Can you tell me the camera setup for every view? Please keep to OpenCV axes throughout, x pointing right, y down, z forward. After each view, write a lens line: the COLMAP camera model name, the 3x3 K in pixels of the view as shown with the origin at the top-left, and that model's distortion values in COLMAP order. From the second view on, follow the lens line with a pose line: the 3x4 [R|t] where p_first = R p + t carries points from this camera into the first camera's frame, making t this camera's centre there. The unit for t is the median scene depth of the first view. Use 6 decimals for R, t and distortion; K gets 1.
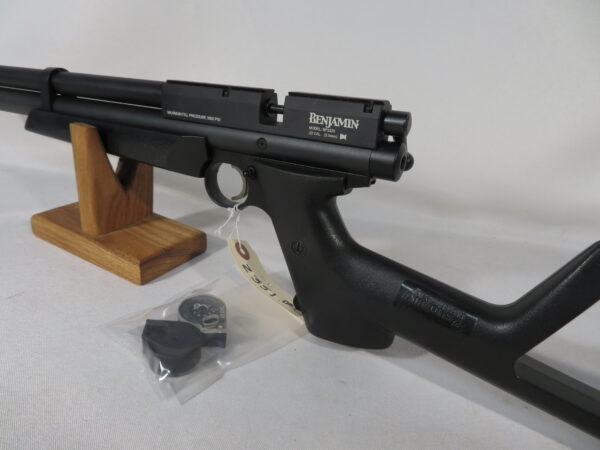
lens RADIAL K [[431.3, 0, 300.0], [0, 431.3, 225.0], [0, 0, 1]] dist [0.006195, 0.002696]
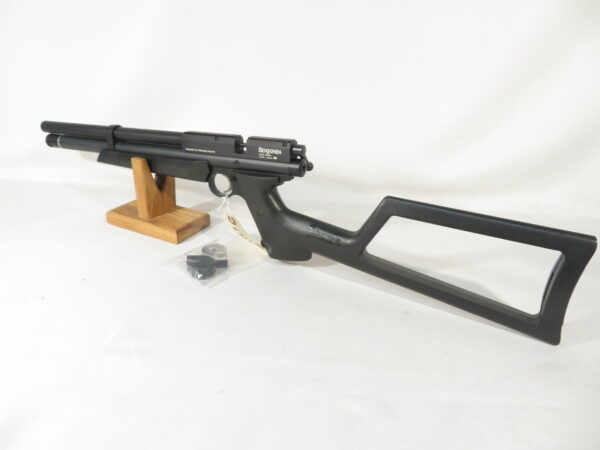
lens RADIAL K [[407.7, 0, 300.0], [0, 407.7, 225.0], [0, 0, 1]] dist [0.002408, 0.001317]
pose [[0.996010, -0.082334, 0.034440, 0.105189], [0.081541, 0.996385, 0.023841, 0.070588], [-0.036279, -0.020937, 0.999122, -0.838802]]
